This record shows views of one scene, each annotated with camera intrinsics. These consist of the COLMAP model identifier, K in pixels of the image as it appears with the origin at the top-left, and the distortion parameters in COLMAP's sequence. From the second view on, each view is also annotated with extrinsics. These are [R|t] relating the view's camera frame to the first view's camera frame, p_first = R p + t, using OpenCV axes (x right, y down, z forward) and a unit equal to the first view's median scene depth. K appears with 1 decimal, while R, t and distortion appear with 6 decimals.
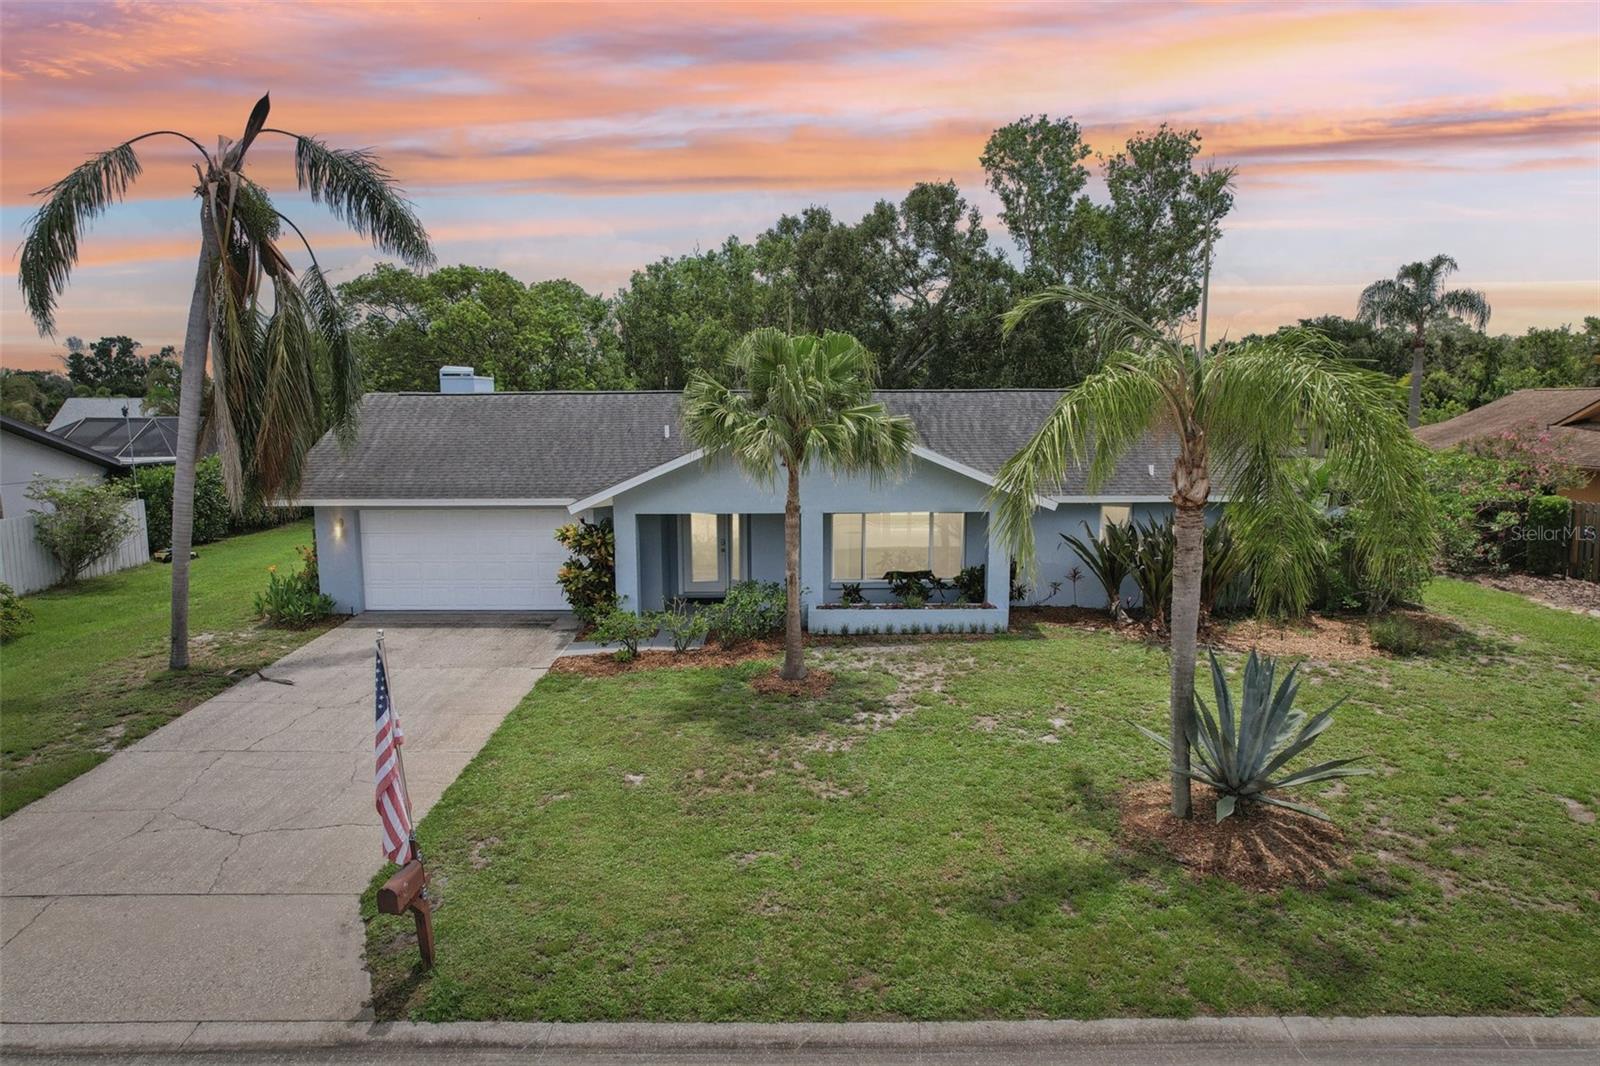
lens RADIAL K [[1027.8, 0, 802.9], [0, 1027.8, 541.1], [0, 0, 1]] dist [-0.089210, 0.084439]
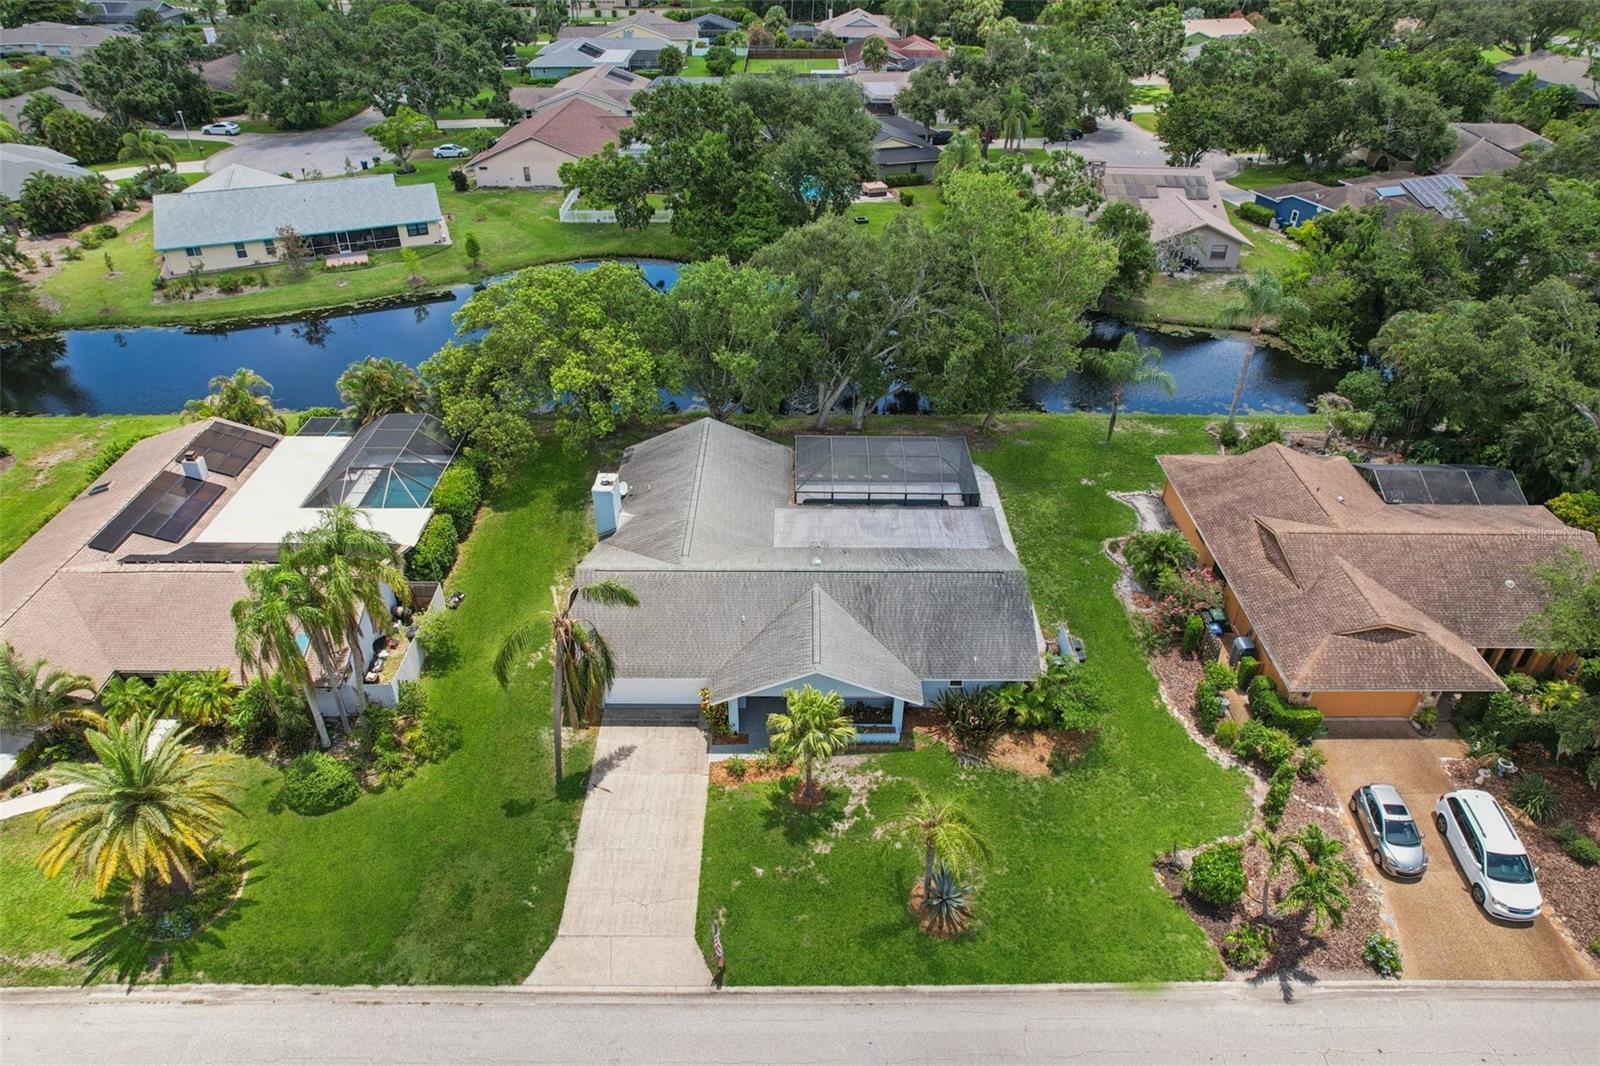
lens RADIAL K [[1027.8, 0, 802.9], [0, 1027.8, 541.1], [0, 0, 1]] dist [-0.089210, 0.084439]
pose [[0.999933, 0.001700, 0.011481, -0.092619], [-0.006750, 0.889903, 0.456100, -2.686165], [-0.009442, -0.456147, 0.889854, -1.674016]]
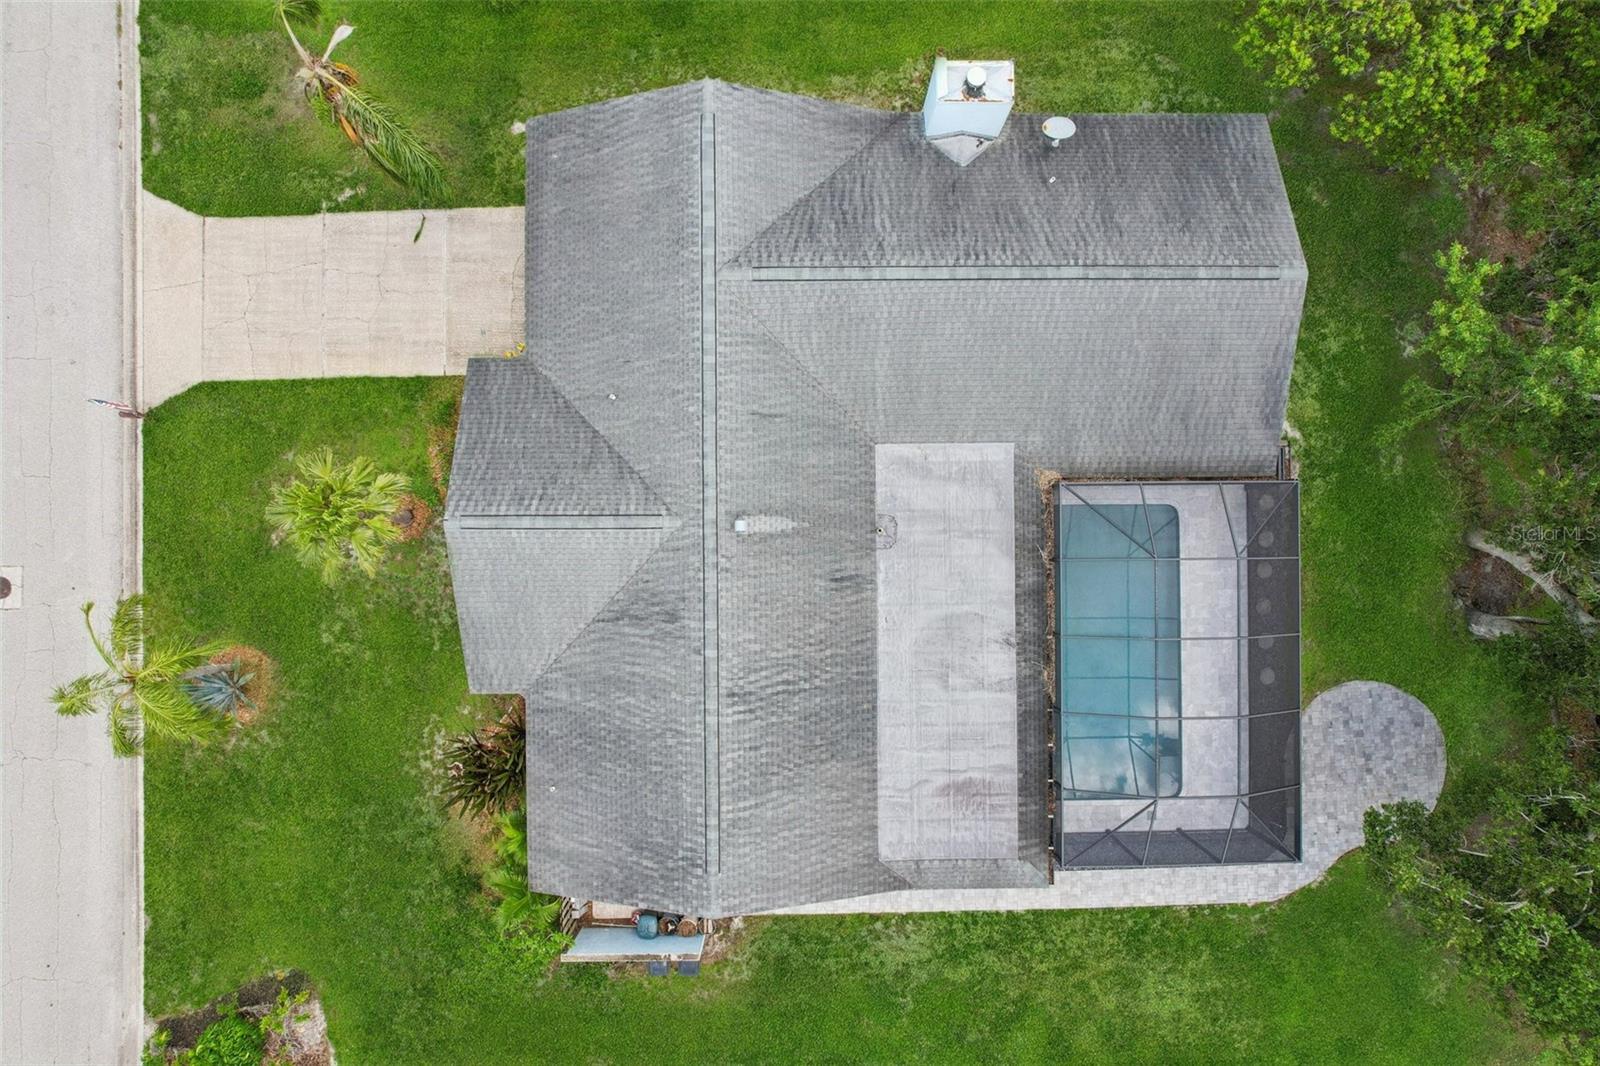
lens RADIAL K [[1027.8, 0, 802.9], [0, 1027.8, 541.1], [0, 0, 1]] dist [-0.089210, 0.084439]
pose [[0.015935, 0.999769, -0.014396, 0.114856], [-0.126910, 0.016304, 0.991780, -2.945281], [0.991786, -0.013977, 0.127141, 2.468319]]
